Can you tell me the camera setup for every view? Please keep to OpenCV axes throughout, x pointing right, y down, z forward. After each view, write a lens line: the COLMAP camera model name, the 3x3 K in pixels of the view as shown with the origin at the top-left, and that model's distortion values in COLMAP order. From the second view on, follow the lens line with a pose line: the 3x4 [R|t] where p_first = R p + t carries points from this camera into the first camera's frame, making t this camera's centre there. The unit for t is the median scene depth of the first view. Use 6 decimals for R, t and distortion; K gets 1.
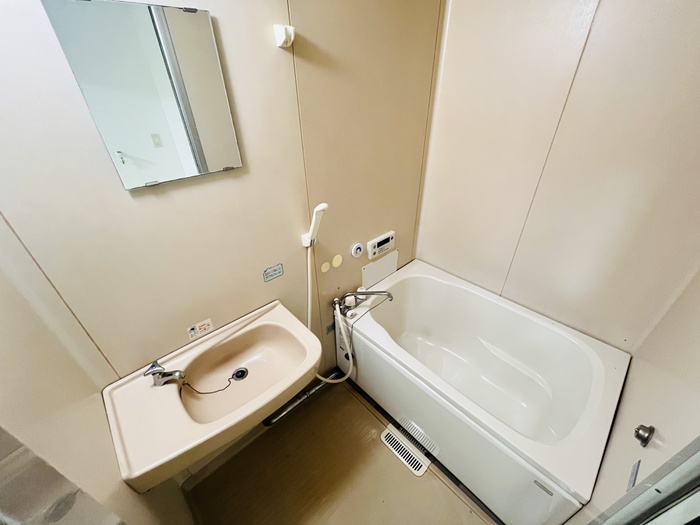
lens RADIAL K [[284.5, 0, 351.9], [0, 284.5, 263.3], [0, 0, 1]] dist [-0.003924, 0.000925]
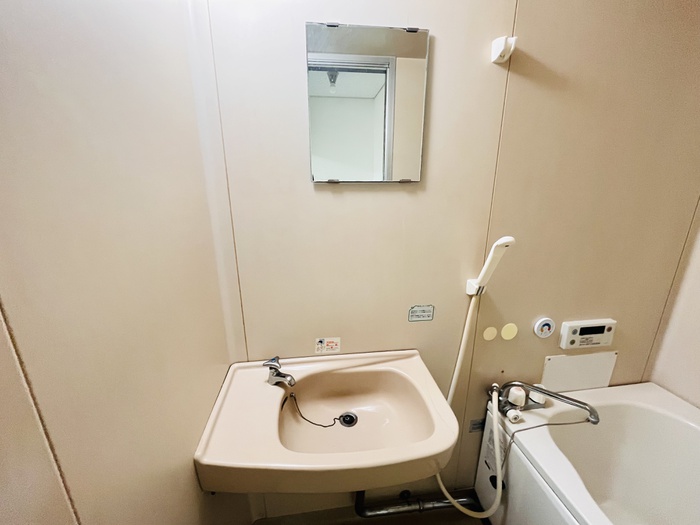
lens RADIAL K [[284.5, 0, 348.6], [0, 284.5, 260.9], [0, 0, 1]] dist [-0.003924, 0.000925]
pose [[0.812420, 0.168265, -0.558266, -0.011396], [-0.322178, 0.927564, -0.189277, 0.110403], [0.485979, 0.333633, 0.807783, 0.171649]]
